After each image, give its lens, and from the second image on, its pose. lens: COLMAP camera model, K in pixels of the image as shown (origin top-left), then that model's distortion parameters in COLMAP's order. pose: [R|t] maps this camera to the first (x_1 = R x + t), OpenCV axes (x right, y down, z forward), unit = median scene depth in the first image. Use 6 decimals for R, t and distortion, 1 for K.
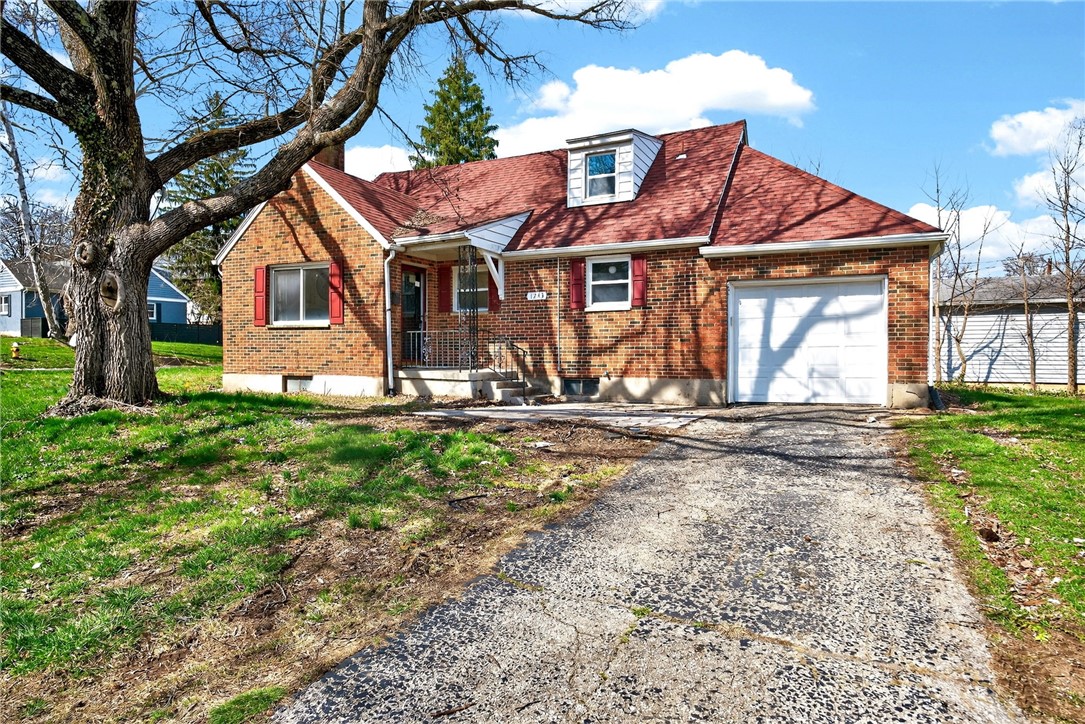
lens RADIAL K [[579.6, 0, 530.6], [0, 579.6, 361.1], [0, 0, 1]] dist [0.003851, 0.000532]
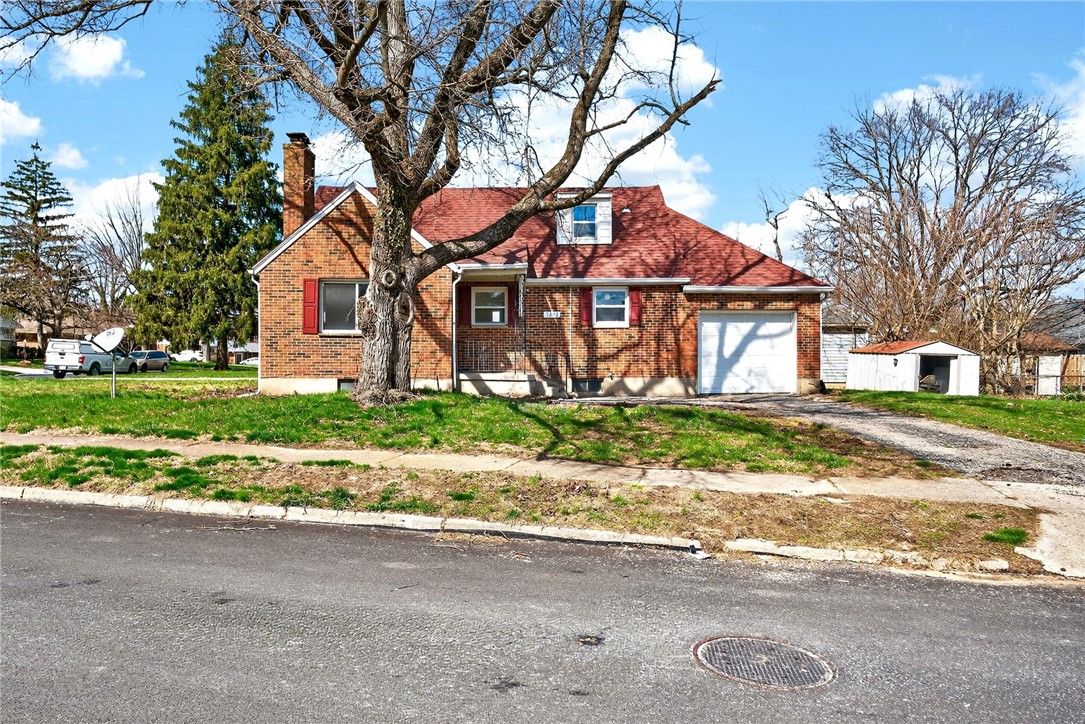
lens RADIAL K [[579.6, 0, 530.6], [0, 579.6, 361.1], [0, 0, 1]] dist [0.003851, 0.000532]
pose [[0.932254, 0.002833, 0.361793, -0.533112], [0.003416, 0.999856, -0.016632, 0.011418], [-0.361788, 0.016742, 0.932110, -0.177814]]
